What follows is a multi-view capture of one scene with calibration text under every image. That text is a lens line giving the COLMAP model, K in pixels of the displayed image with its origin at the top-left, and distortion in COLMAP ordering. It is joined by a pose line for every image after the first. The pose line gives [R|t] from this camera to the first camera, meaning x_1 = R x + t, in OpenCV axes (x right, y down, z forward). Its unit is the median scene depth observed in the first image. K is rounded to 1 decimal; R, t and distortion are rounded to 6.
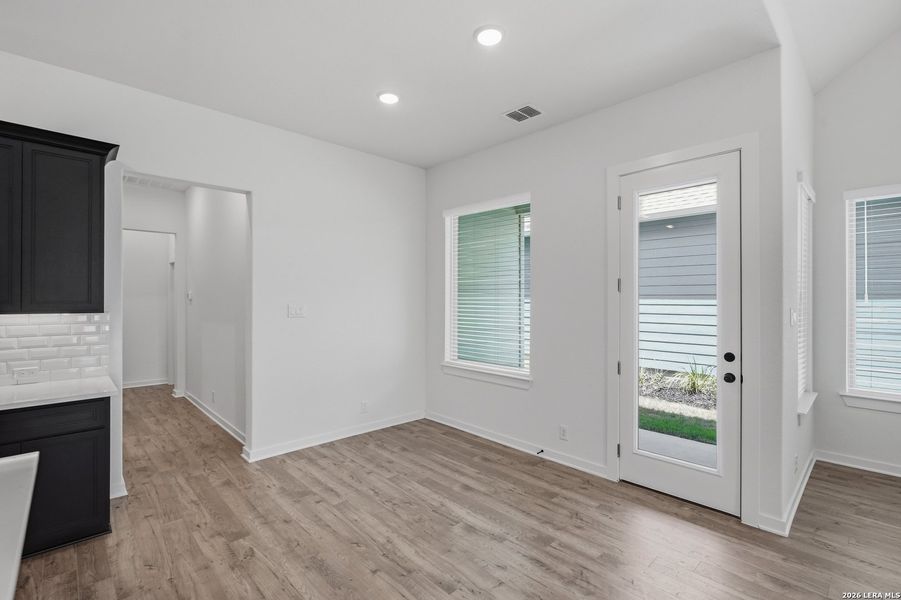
lens RADIAL K [[414.4, 0, 446.2], [0, 414.4, 296.5], [0, 0, 1]] dist [-0.007385, 0.003408]
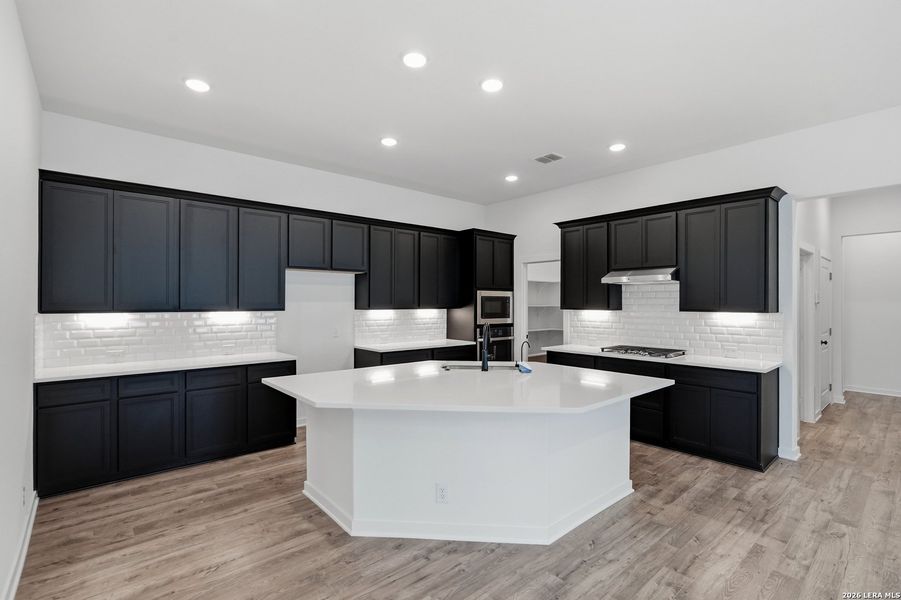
lens RADIAL K [[414.4, 0, 449.1], [0, 414.4, 303.0], [0, 0, 1]] dist [-0.007385, 0.003408]
pose [[-0.047217, -0.000137, -0.998885, 0.504796], [0.001101, 0.999999, -0.000189, 0.004718], [0.998884, -0.001109, -0.047217, 0.014979]]
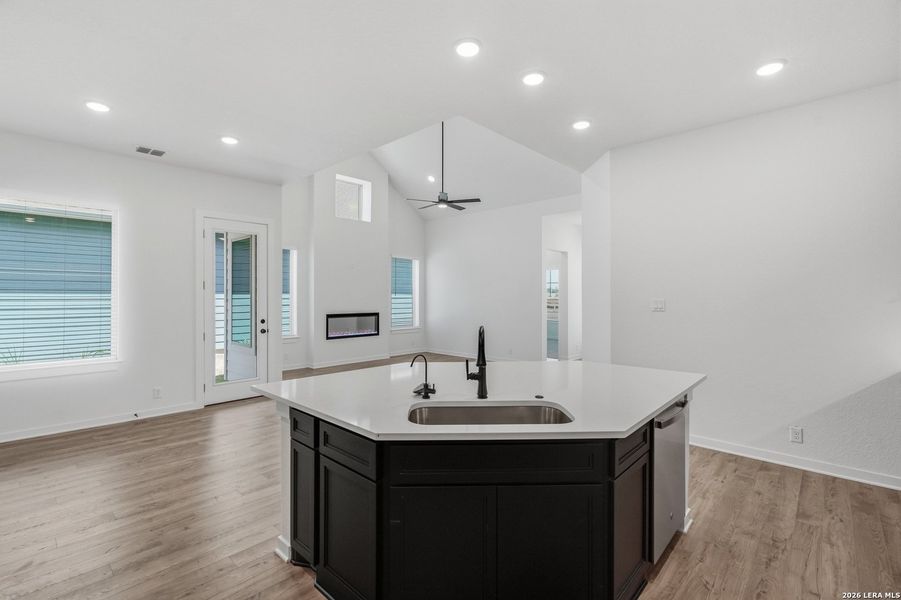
lens RADIAL K [[414.4, 0, 455.0], [0, 414.4, 285.6], [0, 0, 1]] dist [-0.007385, 0.003408]
pose [[-0.072155, 0.023338, 0.997120, -1.319964], [-0.006347, 0.999695, -0.023857, 0.008061], [-0.997373, -0.008051, -0.071985, 0.157885]]
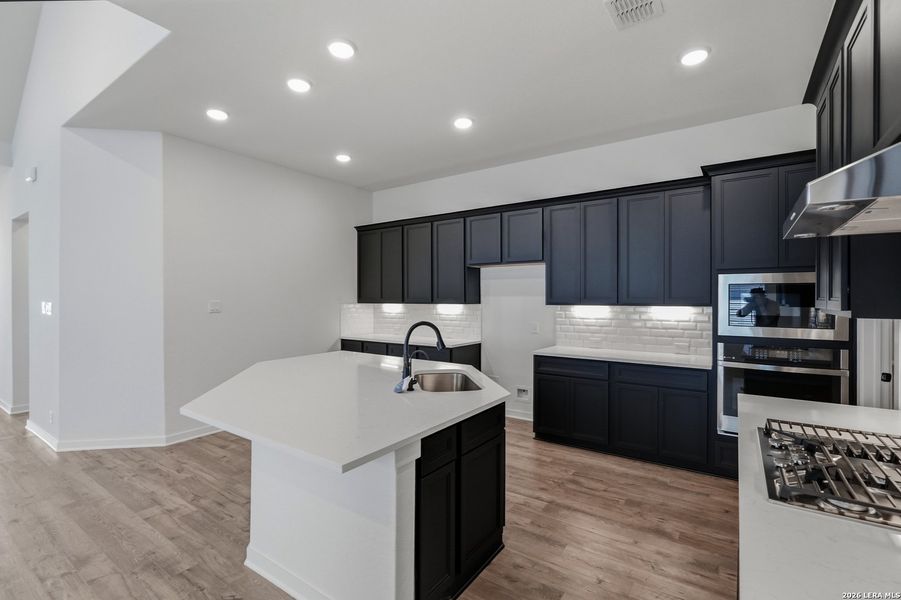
lens RADIAL K [[414.4, 0, 445.3], [0, 414.4, 297.6], [0, 0, 1]] dist [-0.007385, 0.003408]
pose [[-0.980923, 0.000172, -0.194399, -0.504185], [0.000905, 0.999993, -0.003684, 0.009747], [0.194397, -0.003790, -0.980916, 0.944276]]
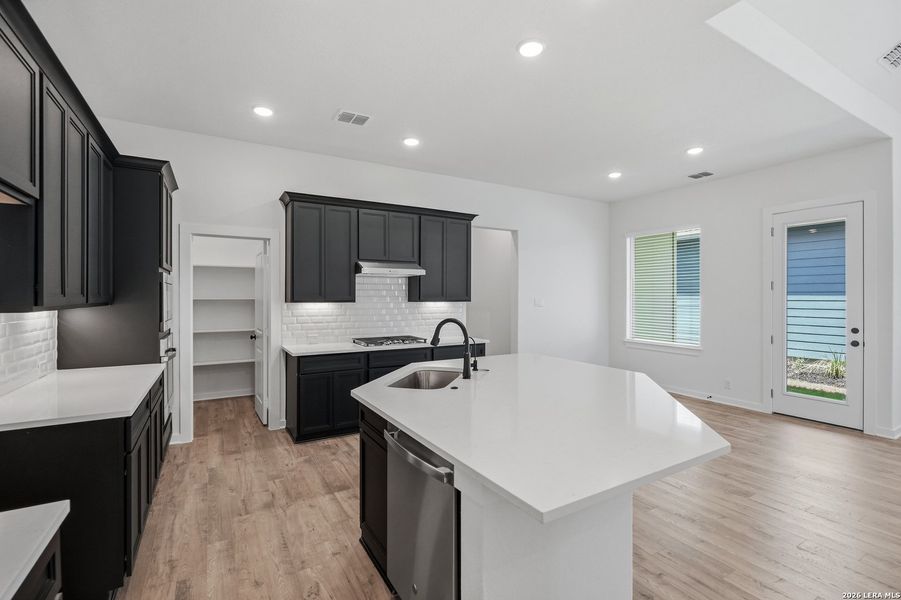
lens RADIAL K [[407.4, 0, 449.9], [0, 407.4, 295.4], [0, 0, 1]] dist [-0.010131, 0.003167]
pose [[0.972988, -0.000173, -0.230857, -0.428656], [0.000725, 0.999997, 0.002306, 0.005152], [0.230856, -0.002411, 0.972985, -0.792021]]
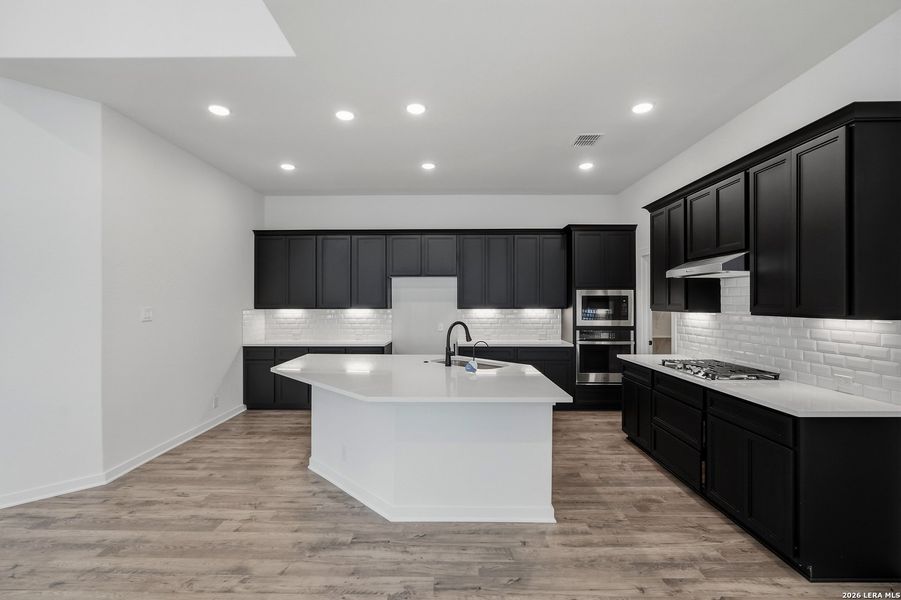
lens RADIAL K [[407.4, 0, 446.1], [0, 407.4, 296.8], [0, 0, 1]] dist [-0.010131, 0.003167]
pose [[-0.697641, -0.010094, -0.716376, 0.242891], [0.001869, 0.999872, -0.015908, 0.004899], [0.716445, -0.012437, -0.697533, 0.864513]]
